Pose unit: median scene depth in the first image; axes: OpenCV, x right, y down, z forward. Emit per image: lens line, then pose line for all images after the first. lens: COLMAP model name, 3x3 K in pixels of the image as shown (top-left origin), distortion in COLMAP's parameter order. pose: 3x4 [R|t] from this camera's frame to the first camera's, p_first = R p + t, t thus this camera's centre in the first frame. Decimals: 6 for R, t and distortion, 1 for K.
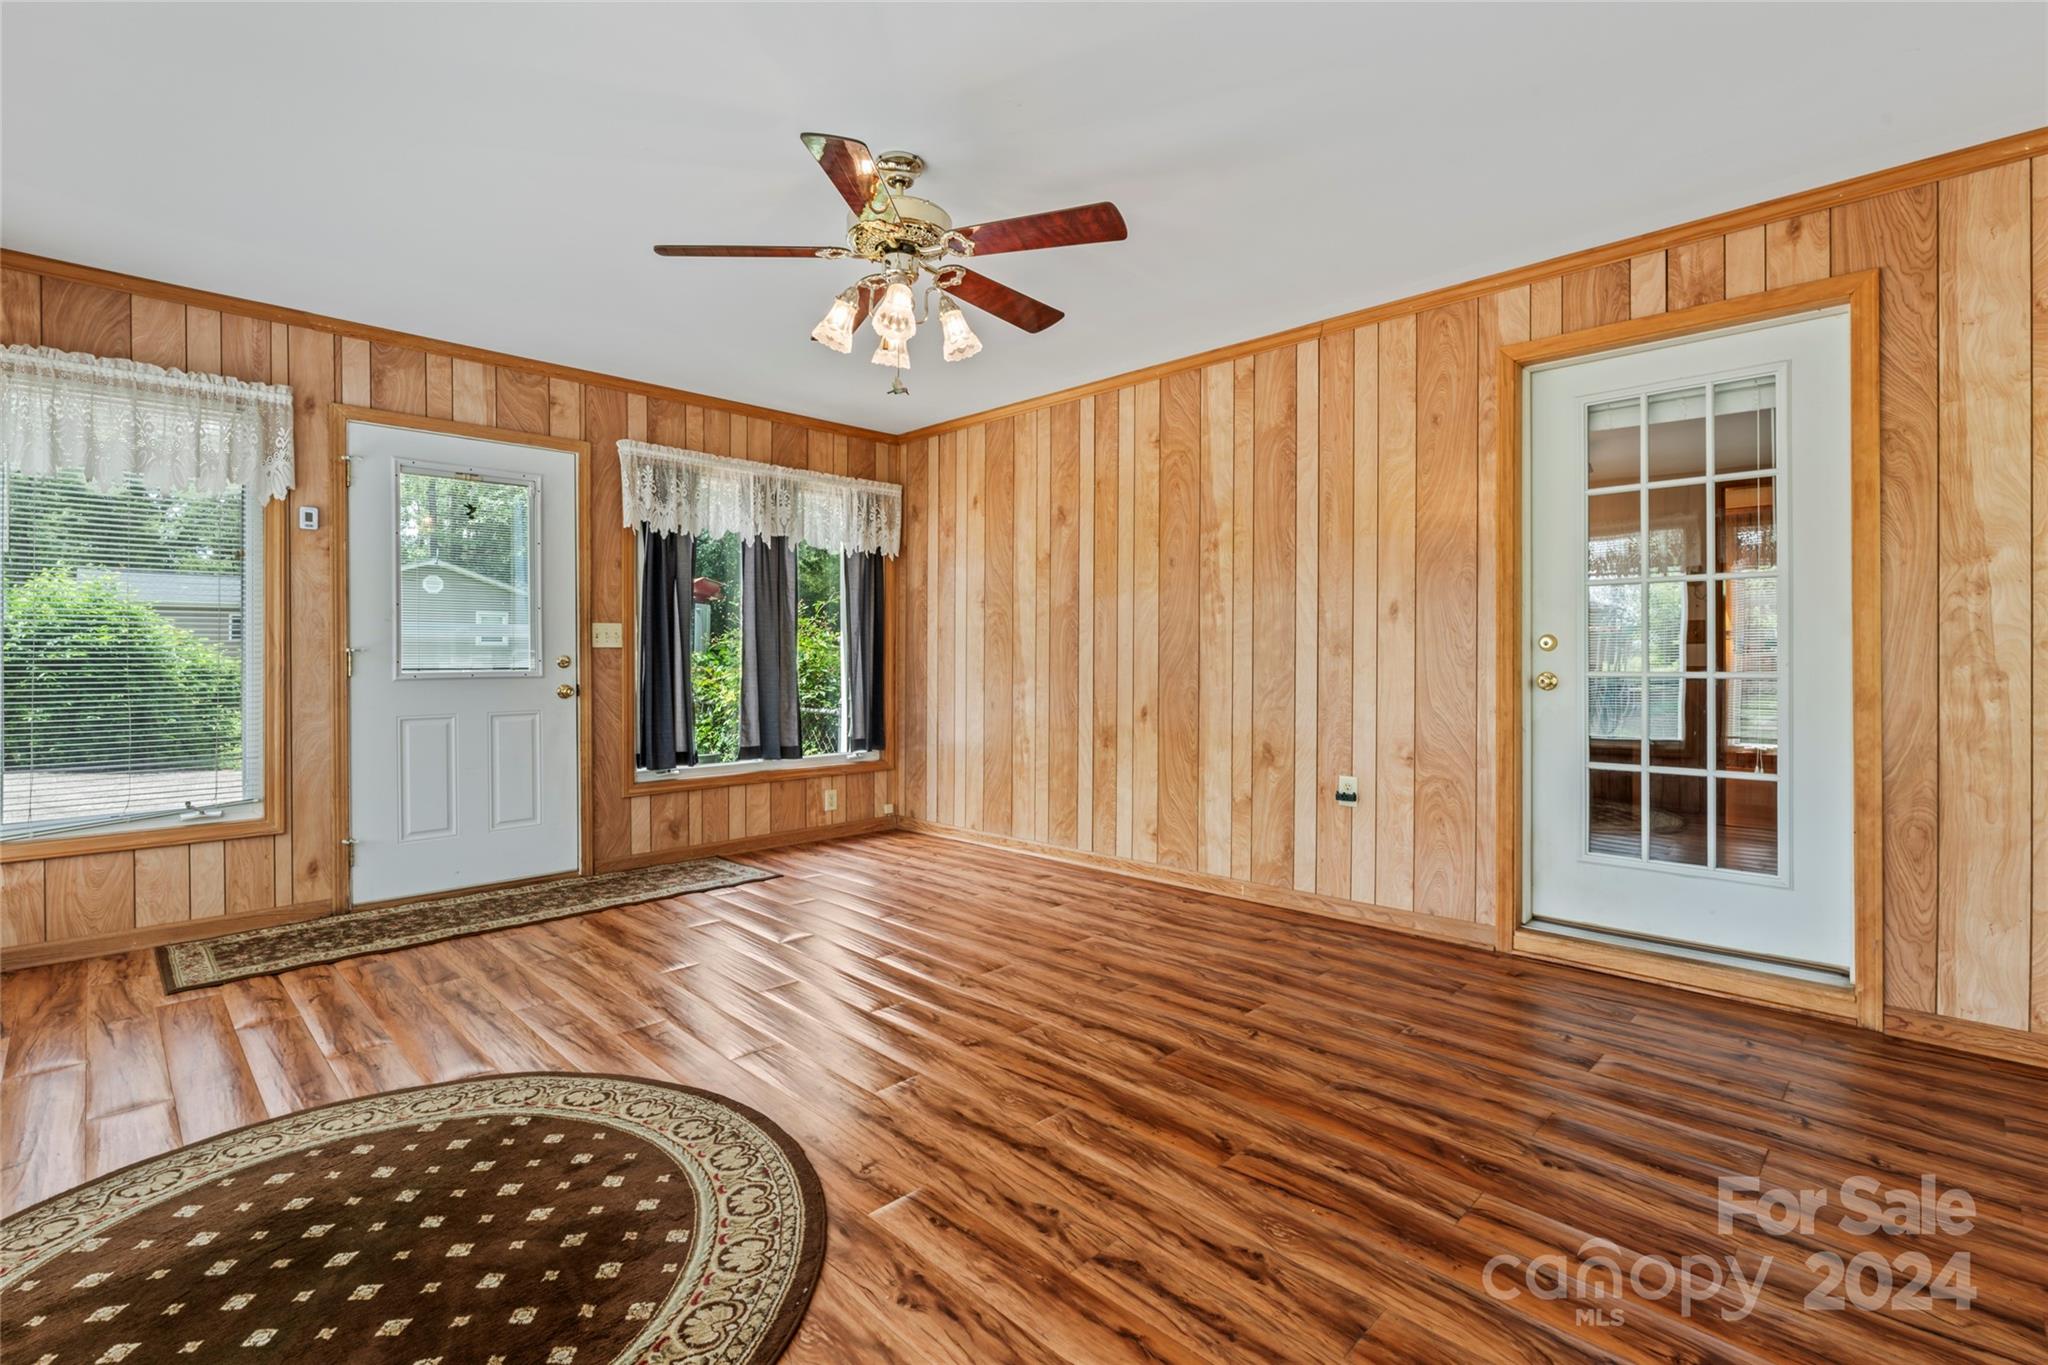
lens RADIAL K [[926.5, 0, 1025.2], [0, 926.5, 669.9], [0, 0, 1]] dist [-0.001417, -0.000859]
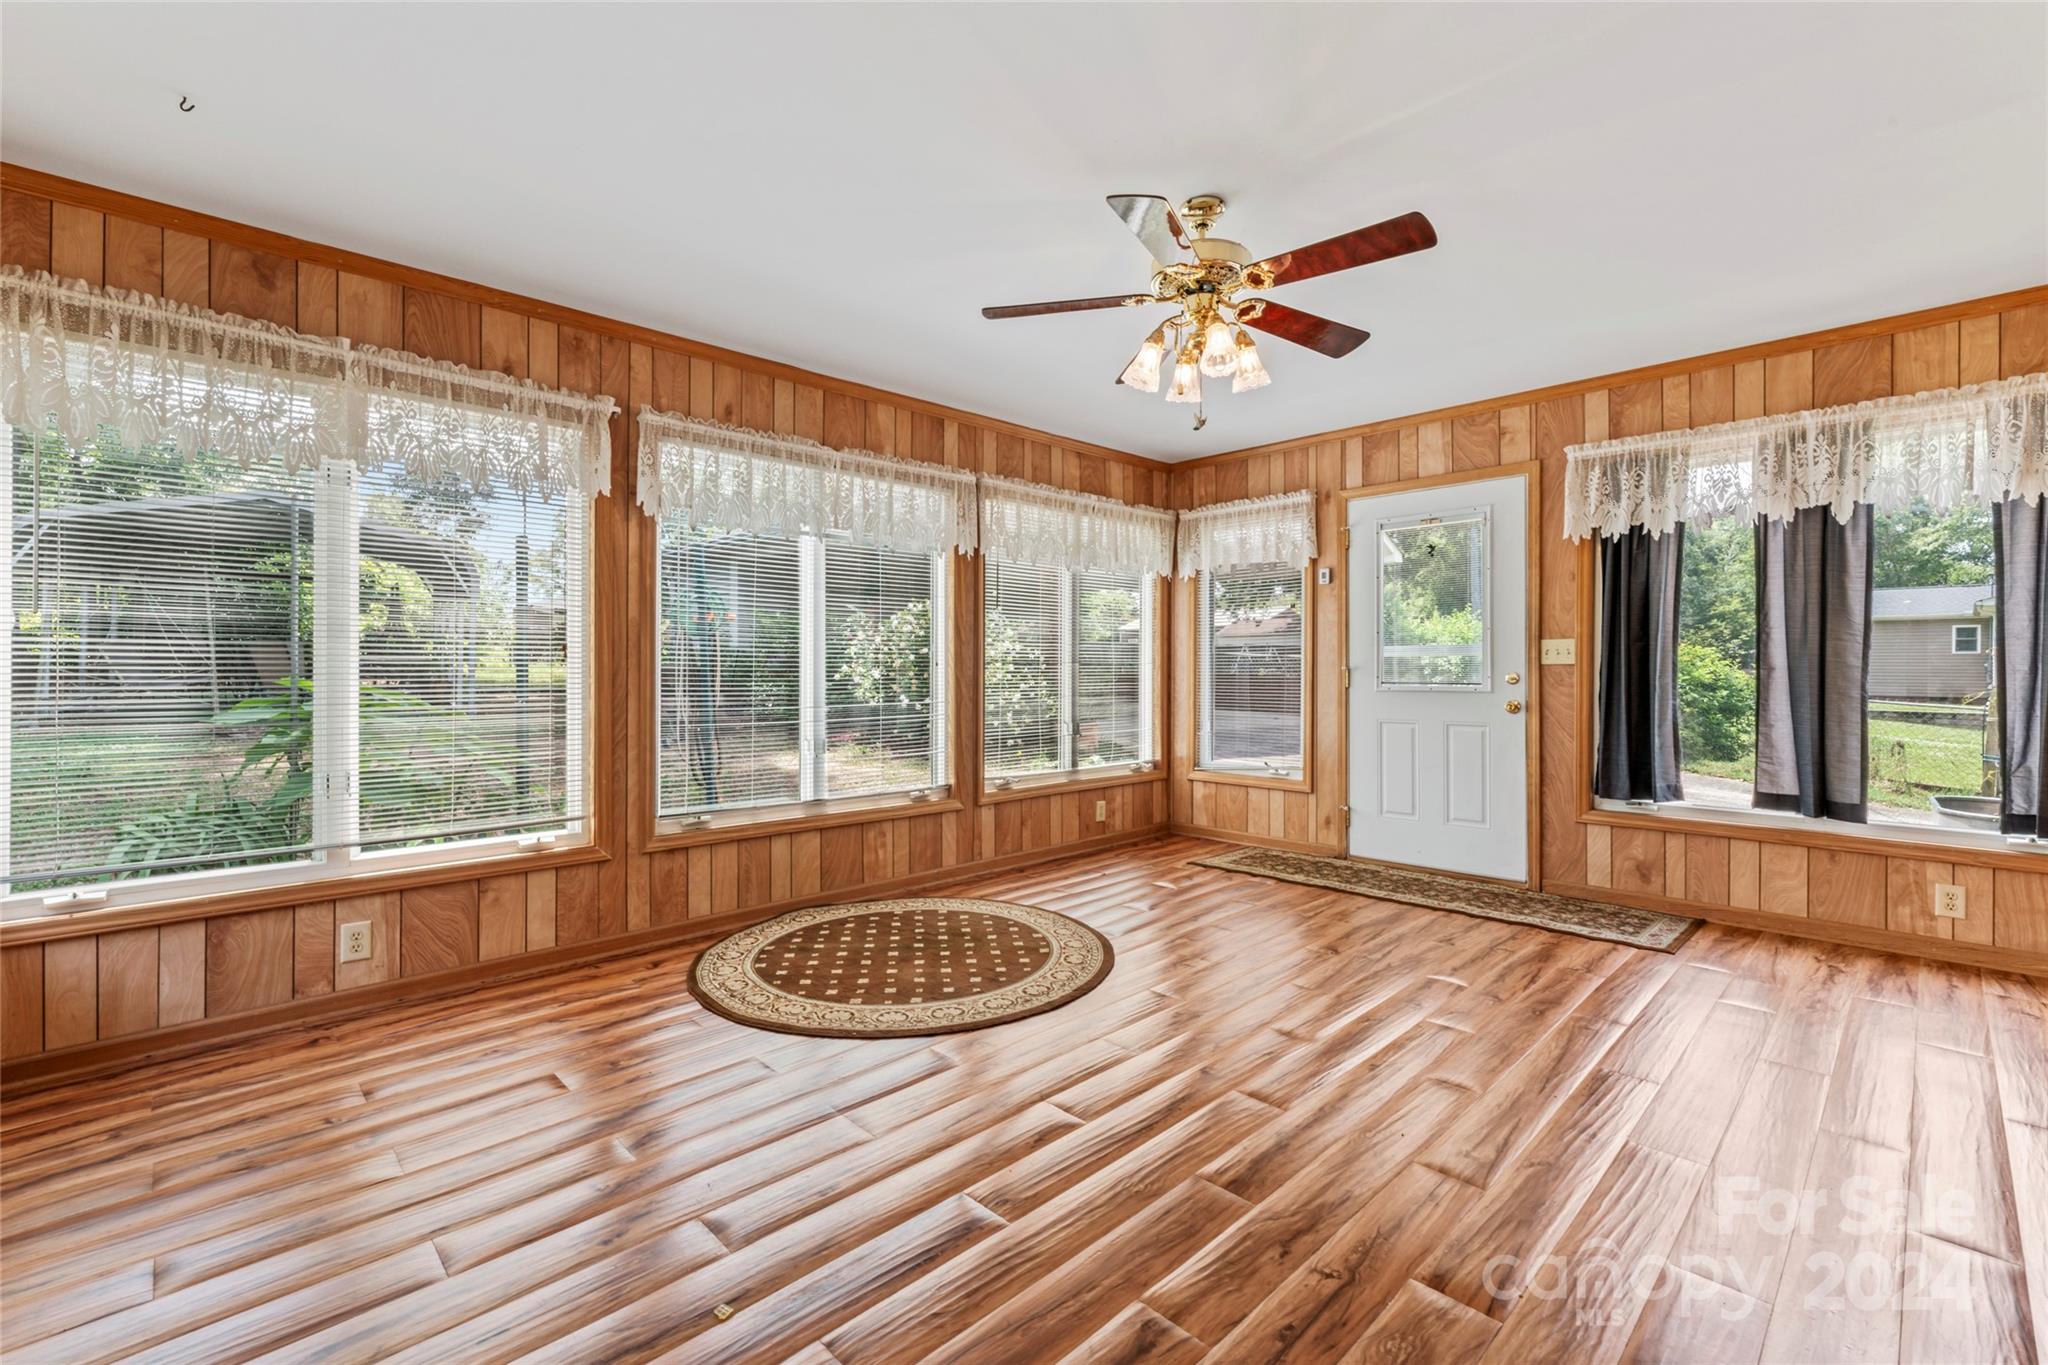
lens RADIAL K [[880.3, 0, 1029.6], [0, 880.3, 678.3], [0, 0, 1]] dist [-0.012499, 0.000176]
pose [[-0.011889, 0.006316, -0.999909, 0.501749], [-0.018429, 0.999809, 0.006534, -0.005093], [0.999759, 0.018505, -0.011770, 0.478362]]
